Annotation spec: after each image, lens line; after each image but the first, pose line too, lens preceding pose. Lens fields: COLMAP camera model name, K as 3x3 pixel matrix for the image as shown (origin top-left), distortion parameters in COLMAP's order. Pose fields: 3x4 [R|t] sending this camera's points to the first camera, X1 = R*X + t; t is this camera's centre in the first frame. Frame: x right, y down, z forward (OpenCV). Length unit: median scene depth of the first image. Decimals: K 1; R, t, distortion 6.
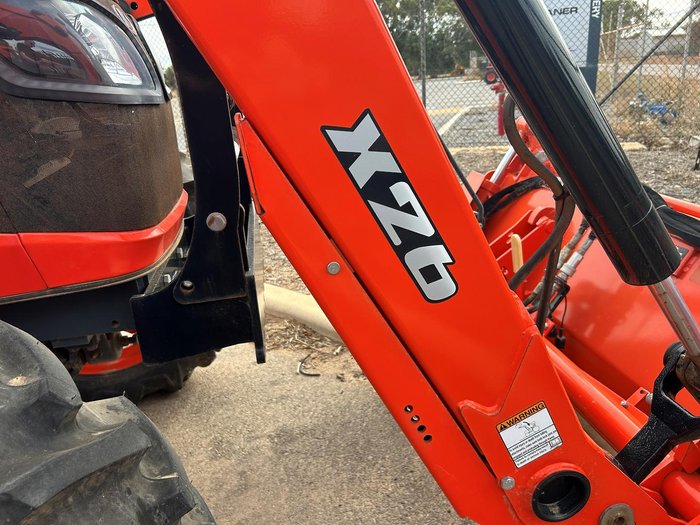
lens RADIAL K [[529.6, 0, 355.9], [0, 529.6, 260.7], [0, 0, 1]] dist [0.043024, -0.036979]
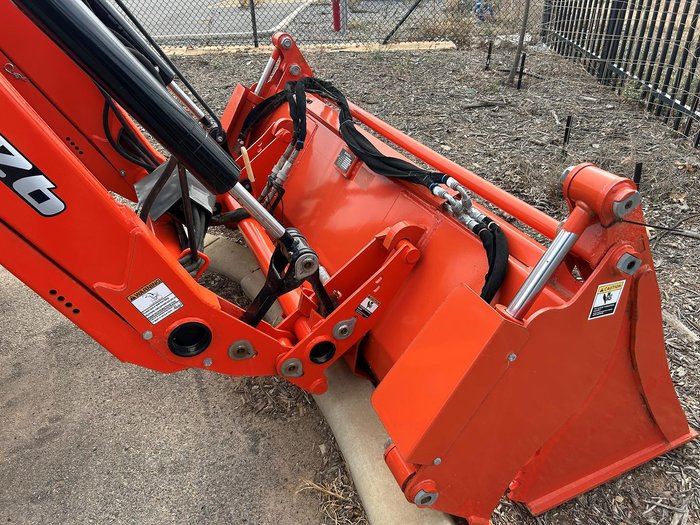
lens RADIAL K [[529.6, 0, 355.9], [0, 529.6, 260.7], [0, 0, 1]] dist [0.043024, -0.036979]
pose [[0.974510, -0.084525, 0.207812, 0.316383], [0.043456, 0.979885, 0.194774, -0.023165], [-0.220096, -0.180778, 0.958581, -0.274611]]
